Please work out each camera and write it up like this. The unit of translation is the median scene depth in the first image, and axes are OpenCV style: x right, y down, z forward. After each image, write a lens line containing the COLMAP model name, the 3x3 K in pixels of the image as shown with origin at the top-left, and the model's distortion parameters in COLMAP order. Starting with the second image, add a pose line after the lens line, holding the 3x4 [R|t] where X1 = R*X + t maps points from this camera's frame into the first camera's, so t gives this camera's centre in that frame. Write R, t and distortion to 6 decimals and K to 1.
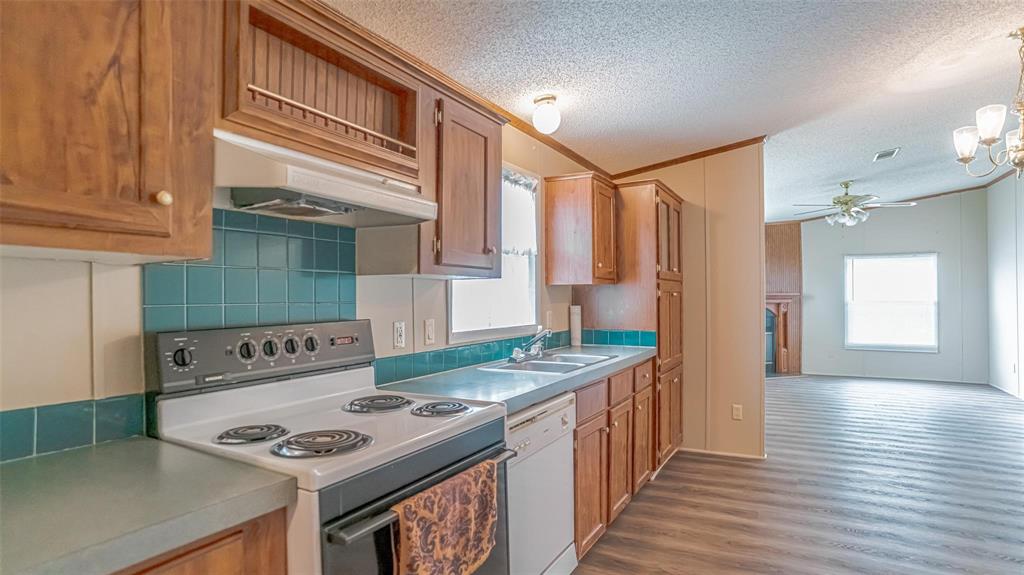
lens RADIAL K [[537.7, 0, 512.0], [0, 537.7, 287.5], [0, 0, 1]] dist [-0.072485, 0.000298]
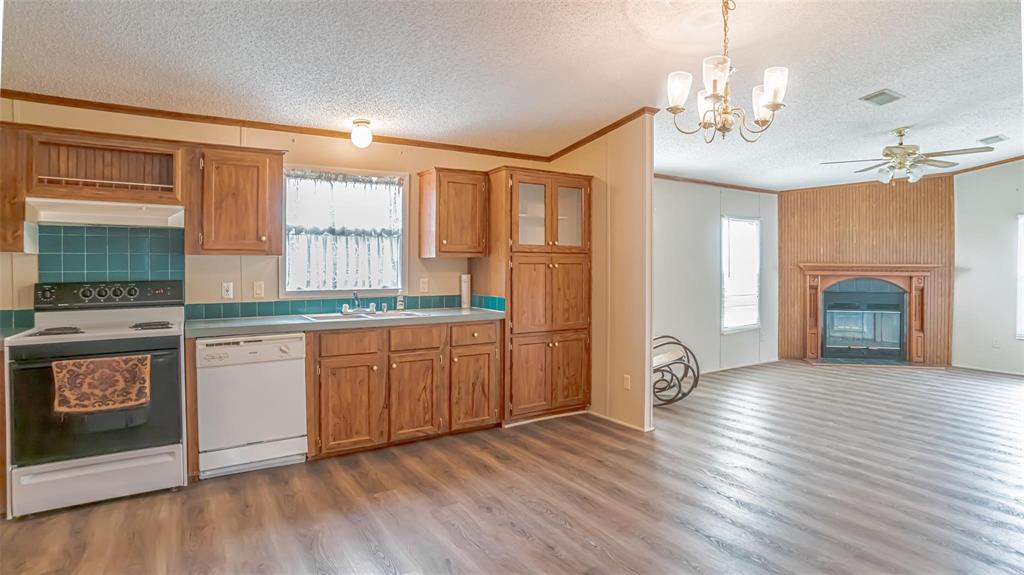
lens RADIAL K [[538.2, 0, 518.1], [0, 538.2, 264.0], [0, 0, 1]] dist [-0.040123, 0.001071]
pose [[0.882181, 0.008746, -0.470830, 0.890833], [0.000948, 0.999792, 0.020349, -0.016788], [0.470910, -0.018398, 0.881989, -0.011211]]
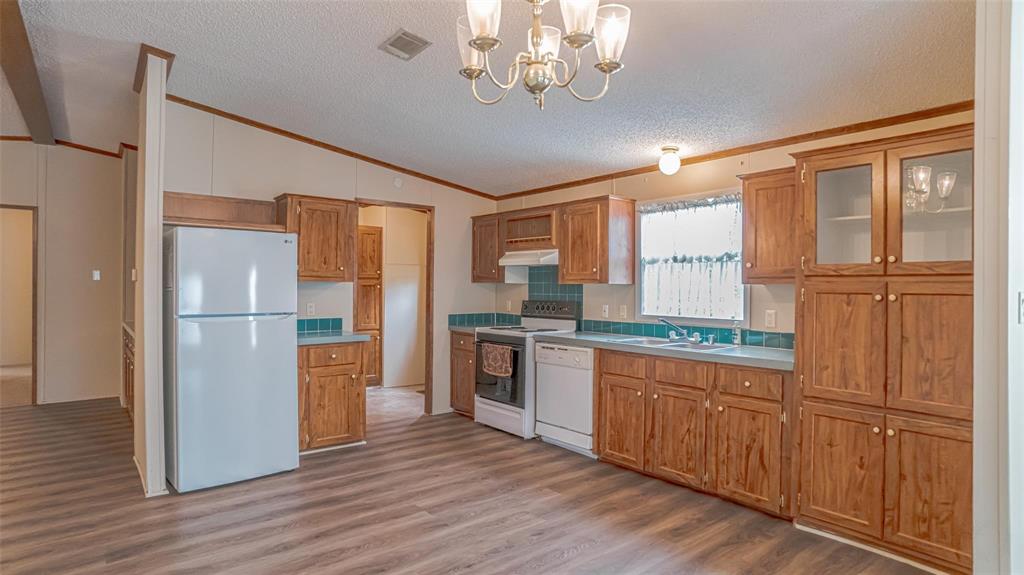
lens RADIAL K [[559.4, 0, 512.0], [0, 559.4, 287.5], [0, 0, 1]] dist [-0.029287, -0.000187]
pose [[-0.380085, 0.006705, -0.924927, 1.281172], [0.013010, 0.999914, 0.001903, -0.008422], [0.924860, -0.011310, -0.380140, 0.983203]]
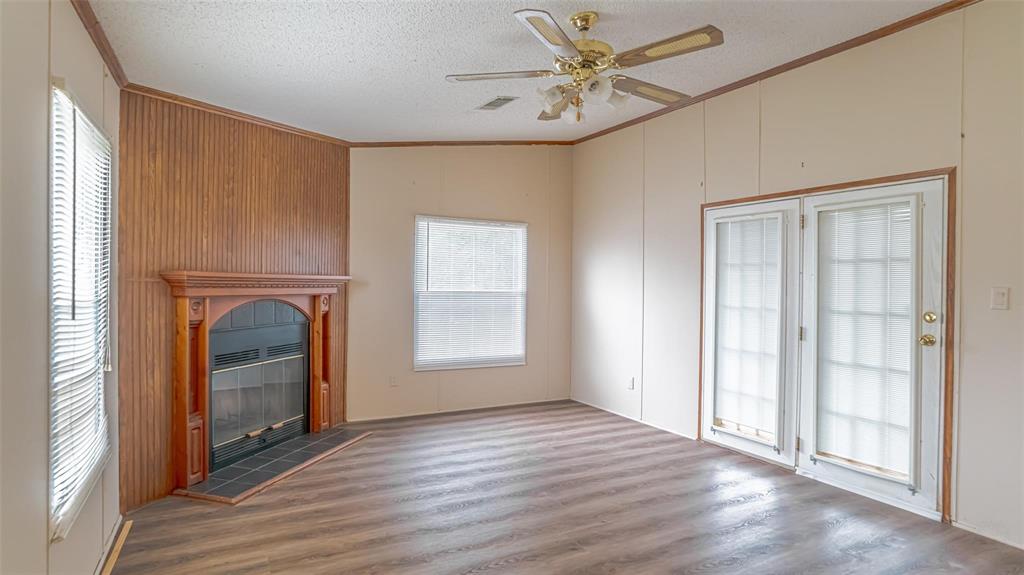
lens RADIAL K [[537.7, 0, 512.0], [0, 537.7, 287.5], [0, 0, 1]] dist [-0.072485, 0.000298]
pose [[0.538826, 0.003794, 0.842409, 0.448341], [-0.029003, 0.999481, 0.014049, 0.025189], [-0.841918, -0.032003, 0.538656, 1.435411]]
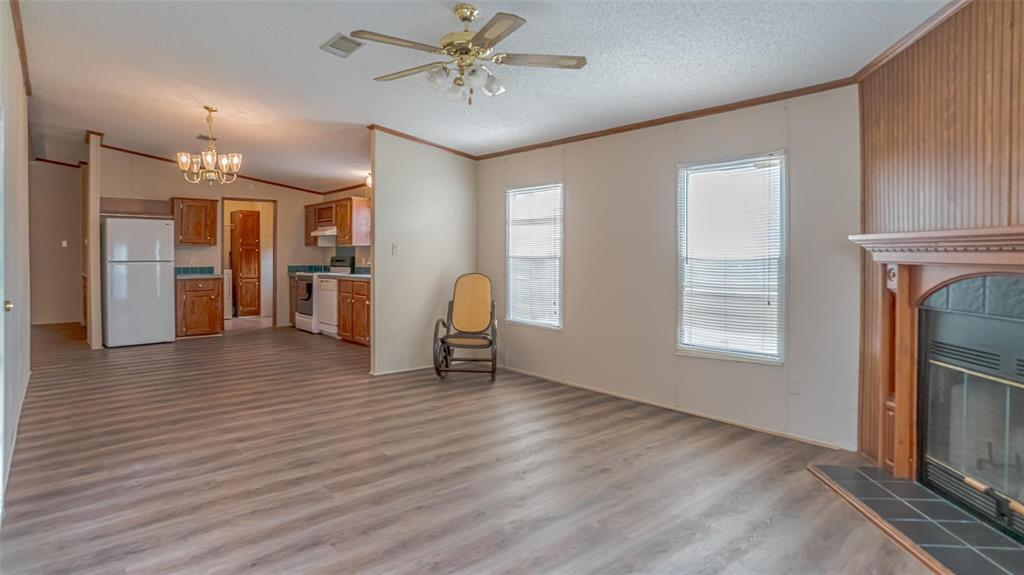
lens RADIAL K [[545.2, 0, 511.3], [0, 545.2, 261.1], [0, 0, 1]] dist [-0.026881, 0.000379]
pose [[-0.347621, 0.017354, -0.937474, 1.926972], [0.021702, 0.999710, 0.010459, 0.046141], [0.937384, -0.016710, -0.347897, 2.132762]]
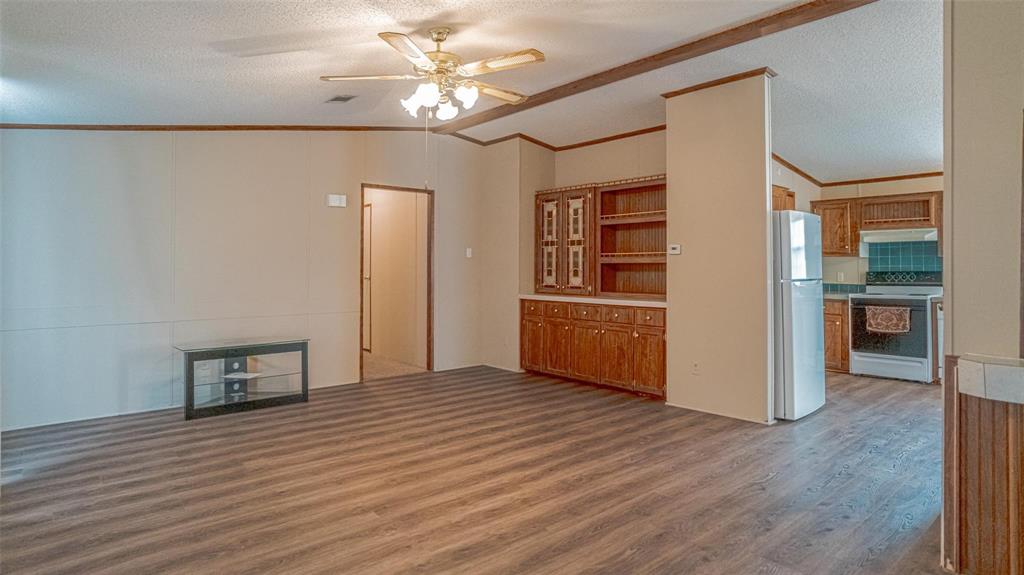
lens RADIAL K [[559.1, 0, 507.2], [0, 559.1, 266.6], [0, 0, 1]] dist [-0.040544, -0.000088]
pose [[-0.353444, 0.002516, -0.935452, 1.997679], [0.018690, 0.999816, -0.004373, 0.000577], [0.935269, -0.019029, -0.353426, -0.114100]]
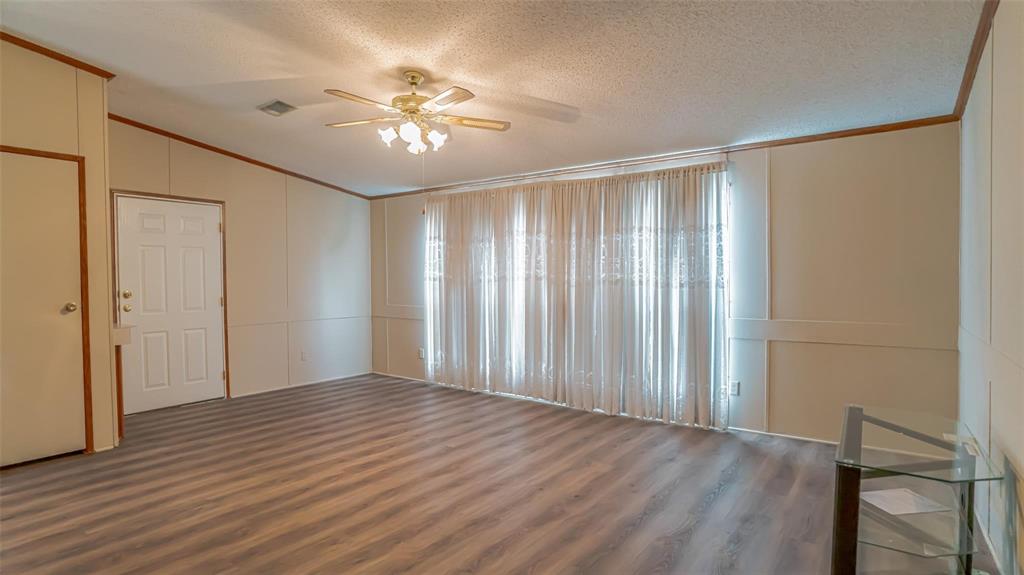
lens RADIAL K [[542.7, 0, 499.7], [0, 542.7, 285.5], [0, 0, 1]] dist [-0.038819, 0.000259]
pose [[0.150932, -0.011209, 0.988481, 0.228172], [-0.013860, 0.999813, 0.013454, -0.009402], [-0.988447, -0.015731, 0.150748, -0.843261]]
